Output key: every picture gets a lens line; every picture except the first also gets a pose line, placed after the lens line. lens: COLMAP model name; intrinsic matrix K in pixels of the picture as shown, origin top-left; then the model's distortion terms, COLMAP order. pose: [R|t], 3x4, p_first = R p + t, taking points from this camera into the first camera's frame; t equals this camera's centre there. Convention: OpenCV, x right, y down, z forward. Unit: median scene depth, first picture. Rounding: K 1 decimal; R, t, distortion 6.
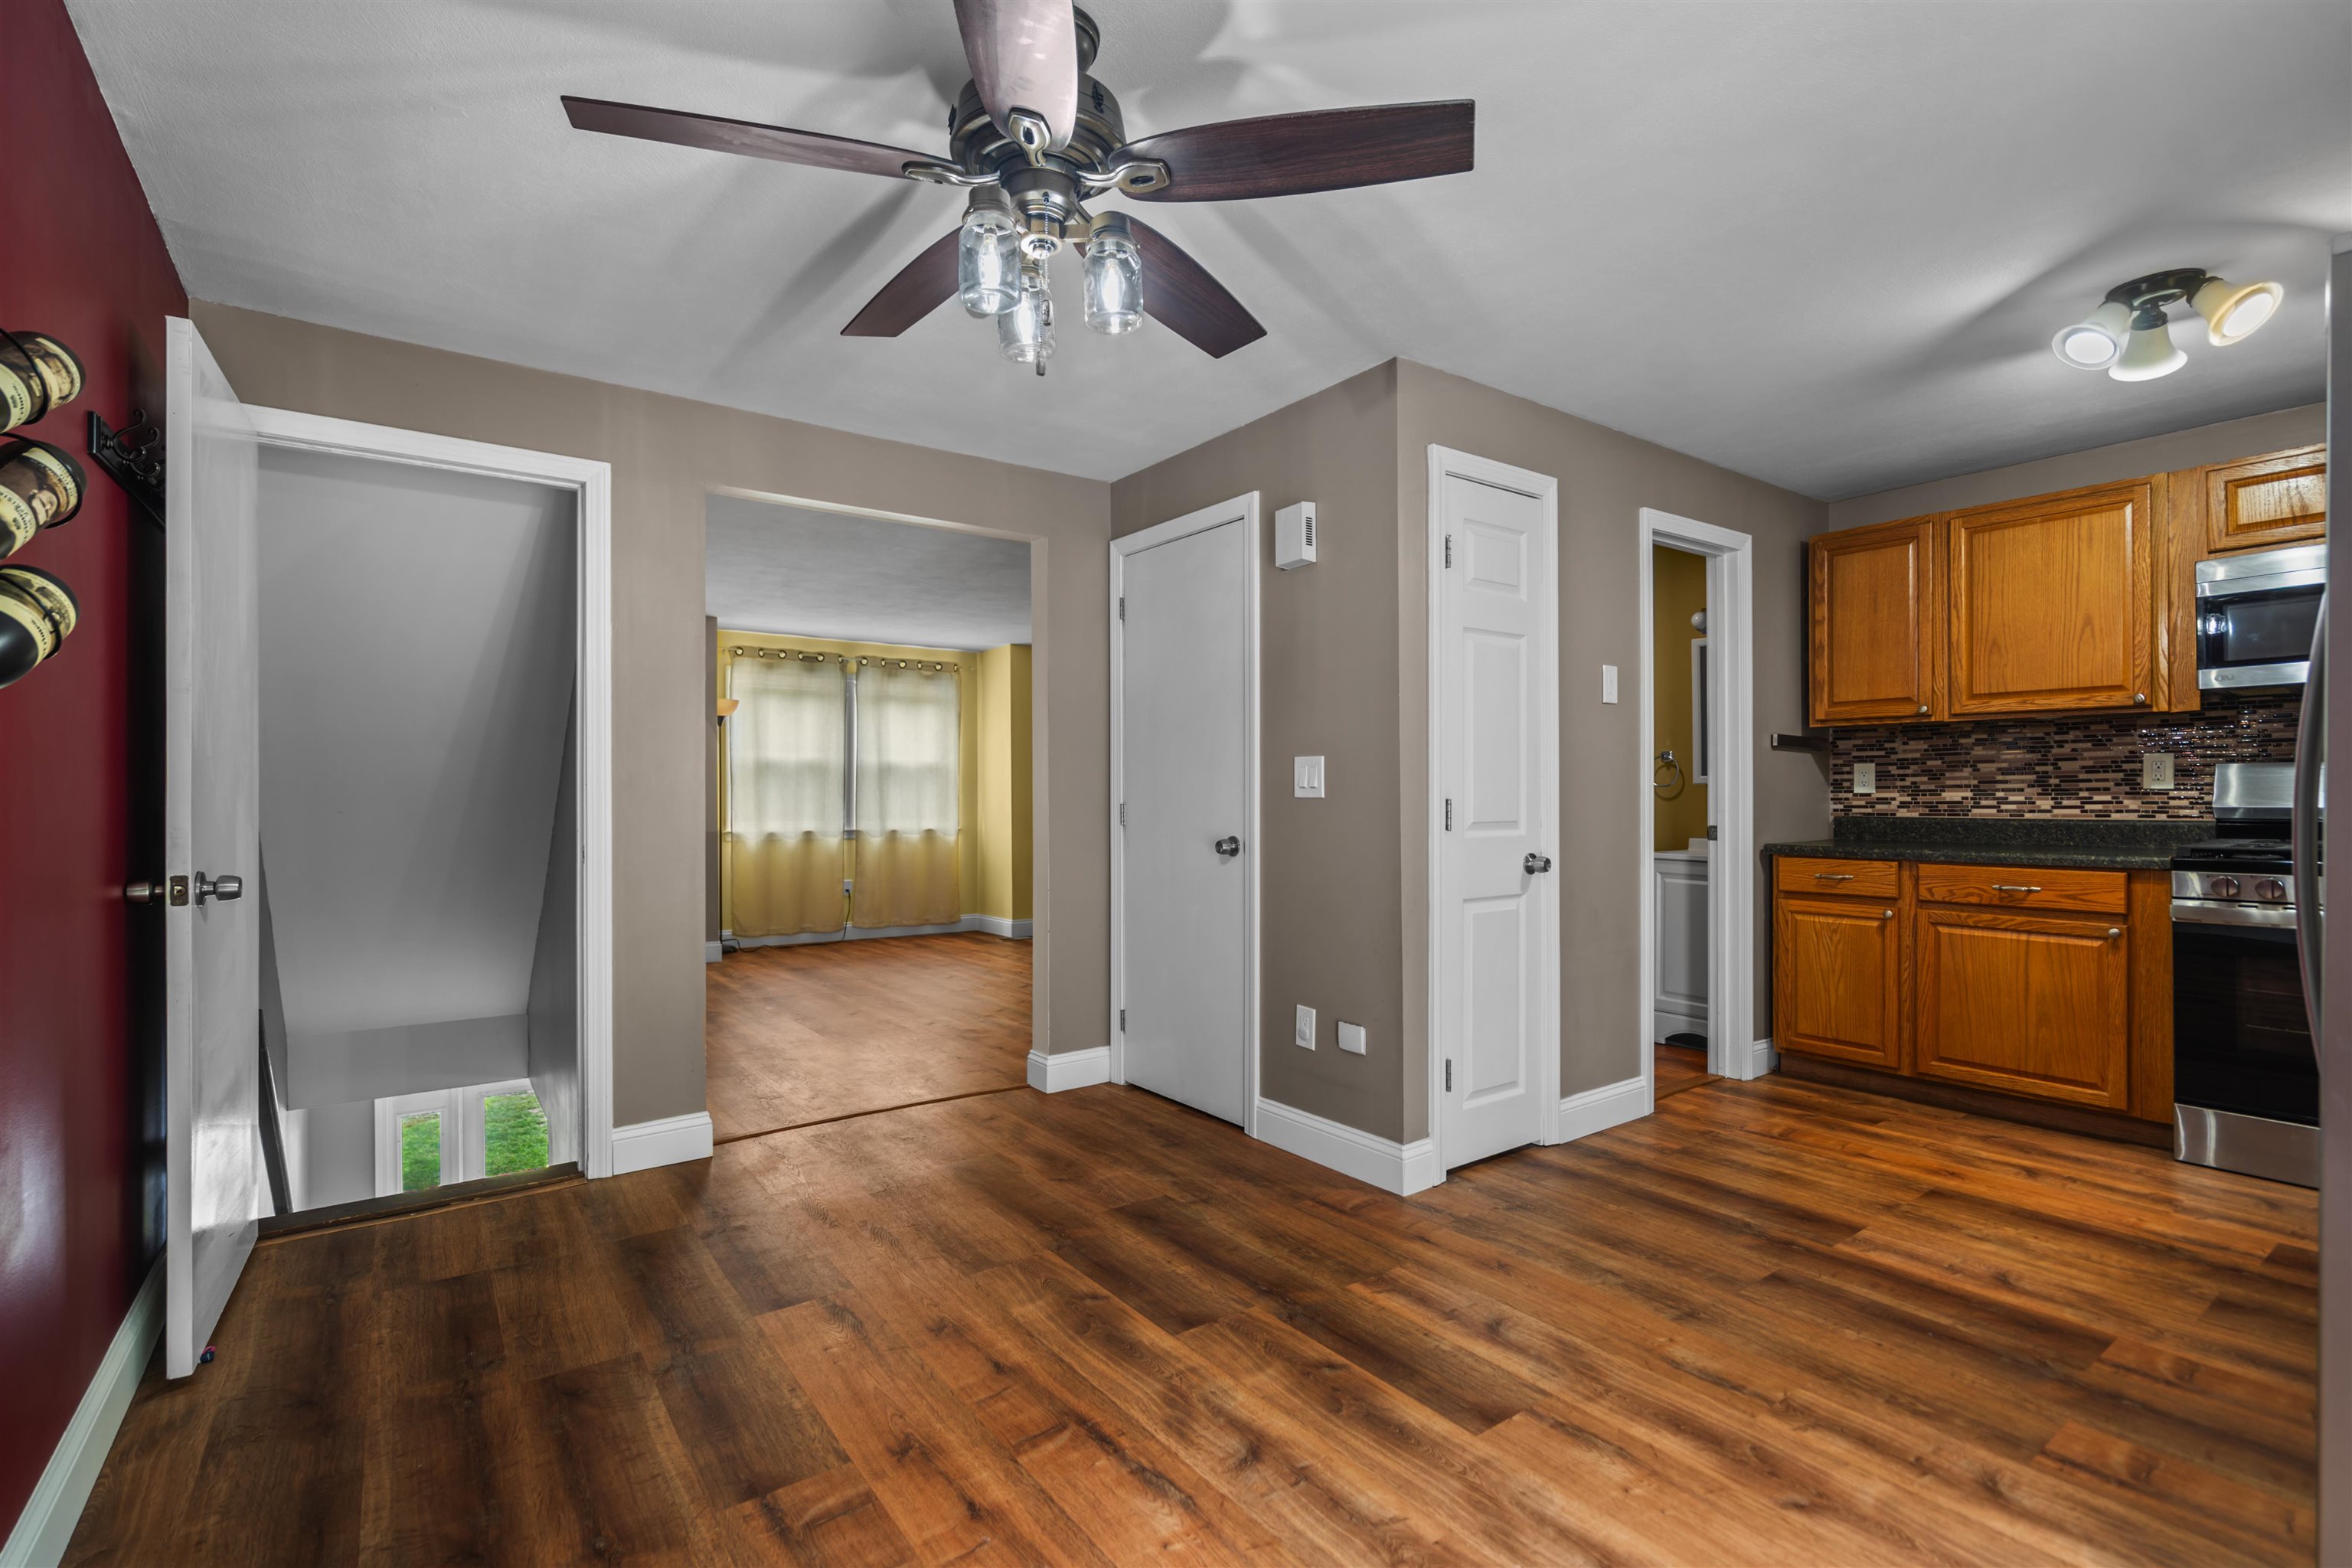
lens RADIAL K [[1081.9, 0, 1170.7], [0, 1081.9, 787.8], [0, 0, 1]] dist [-0.000763, 0.000500]
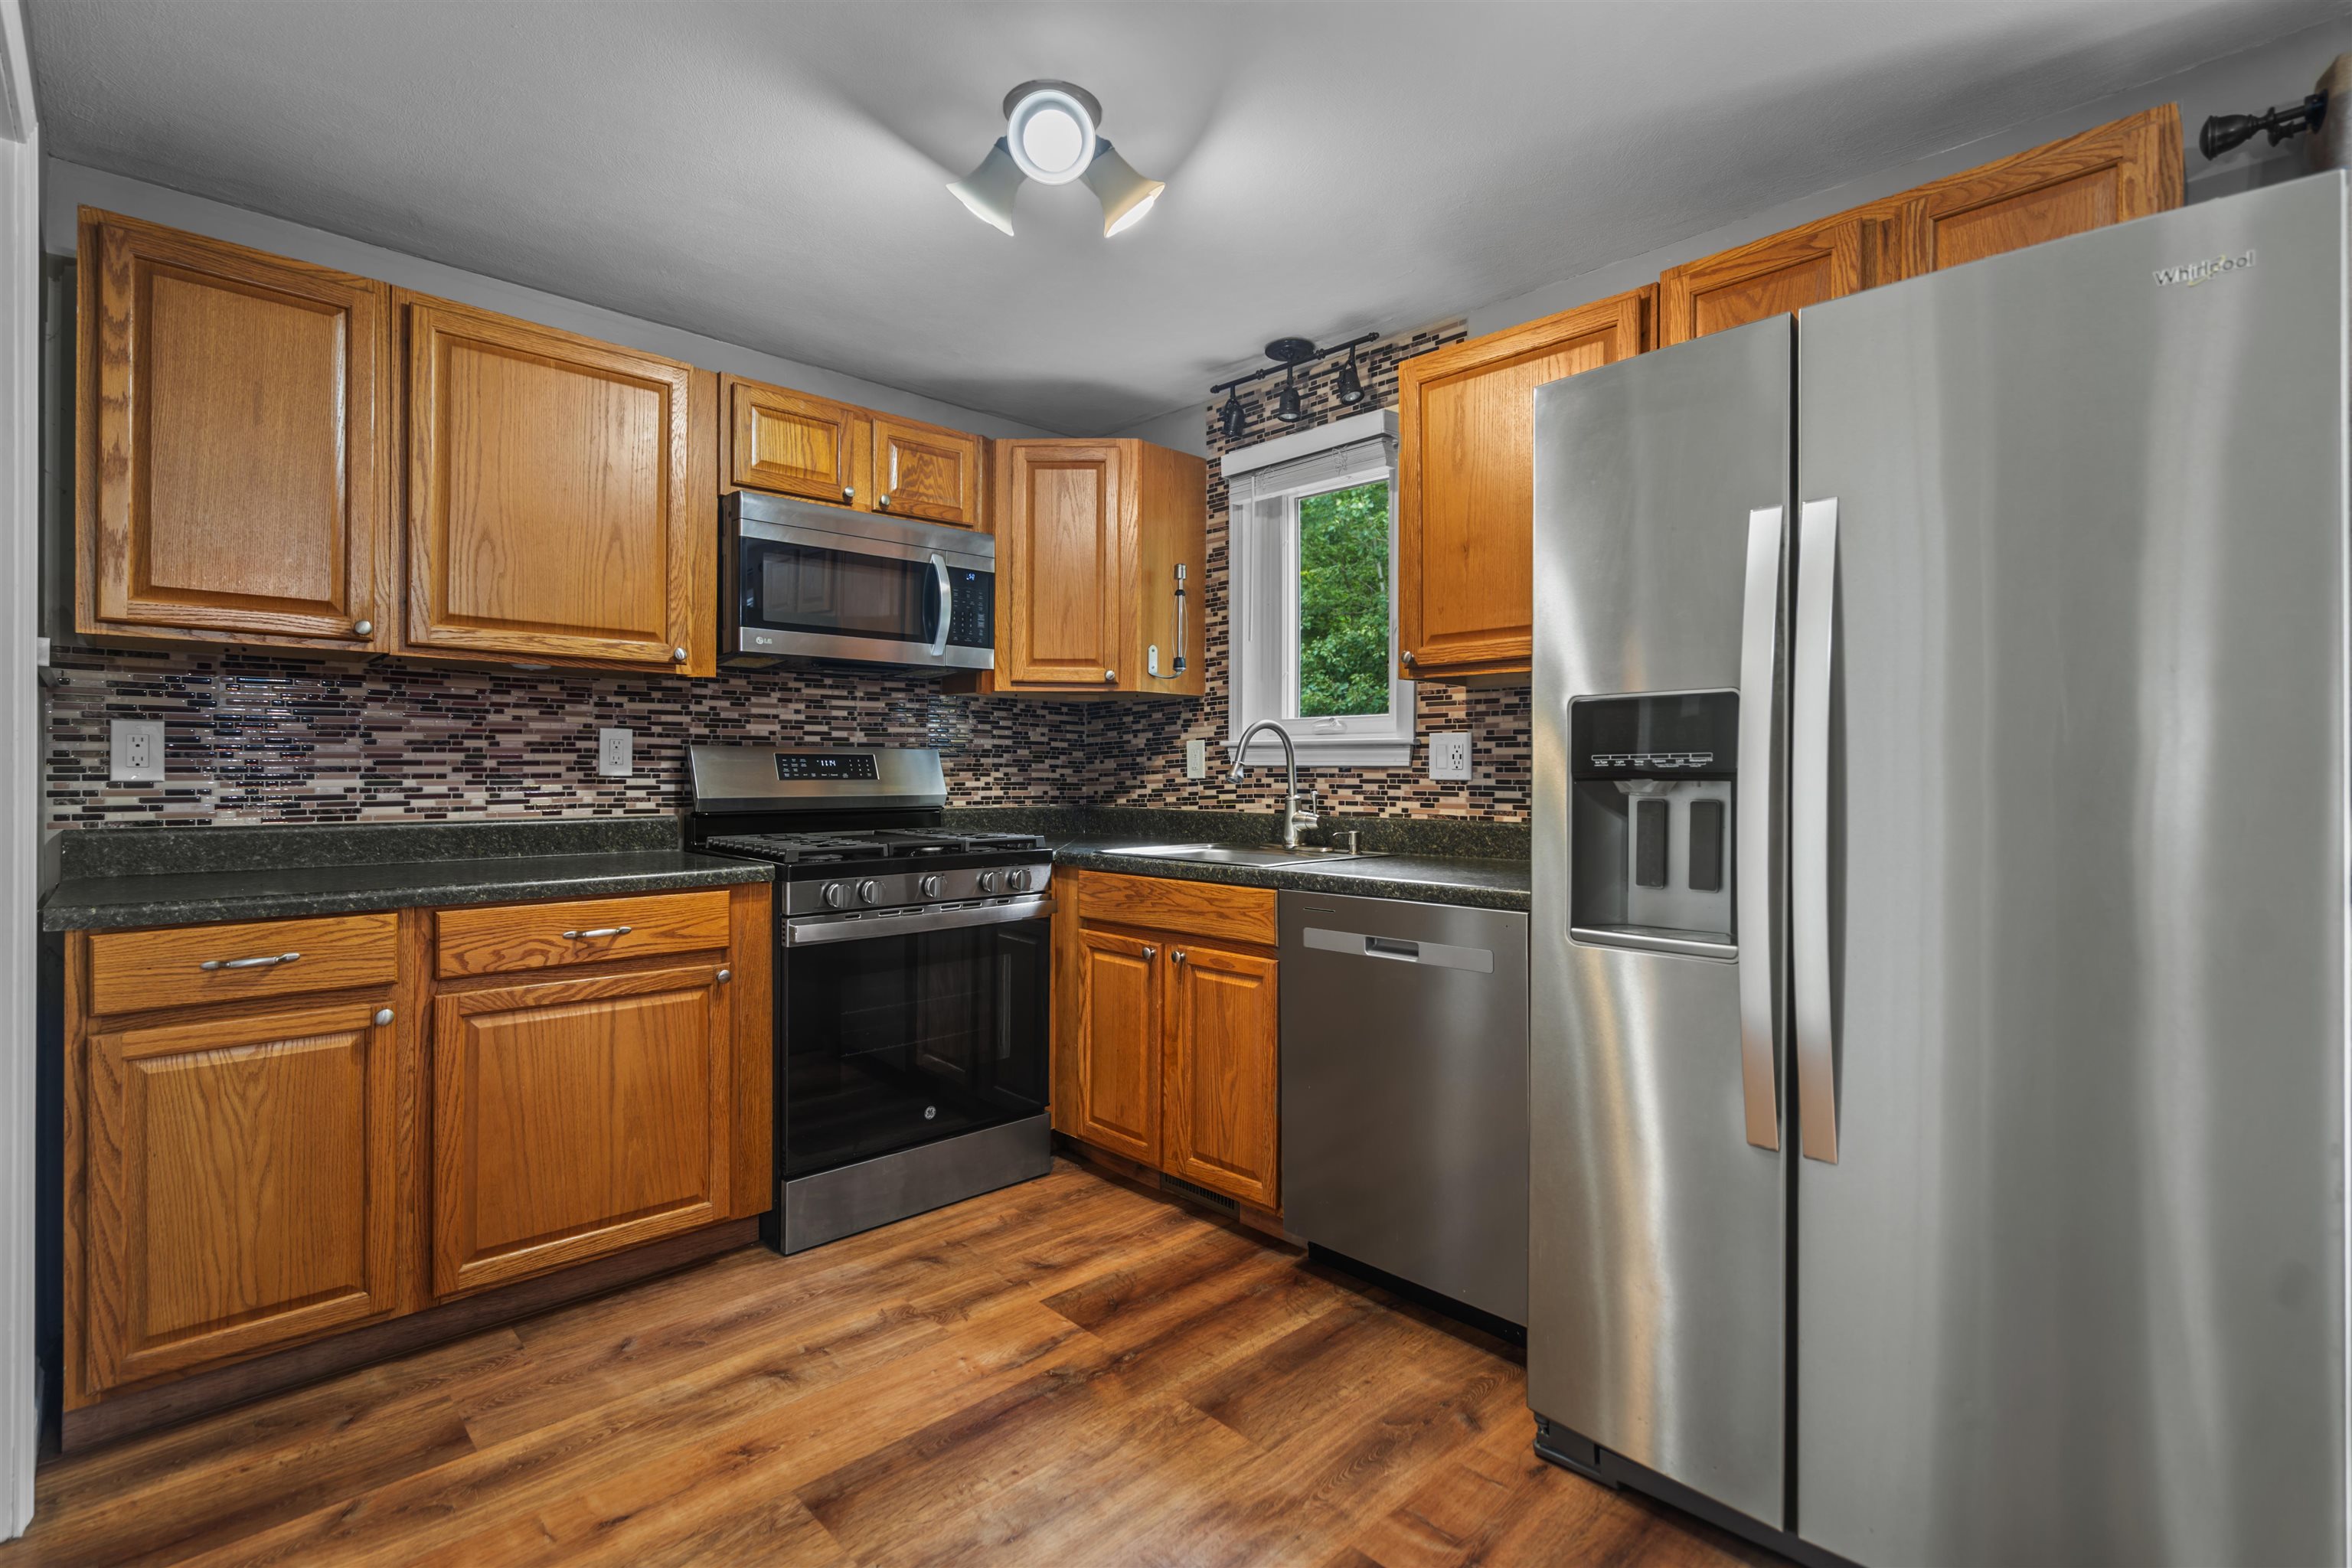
lens RADIAL K [[1081.9, 0, 1170.7], [0, 1081.9, 787.8], [0, 0, 1]] dist [-0.000763, 0.000500]
pose [[-0.126932, -0.004670, 0.991900, 0.111817], [-0.005048, 0.999979, 0.004062, 0.004458], [-0.991899, -0.004492, -0.126953, 0.719662]]
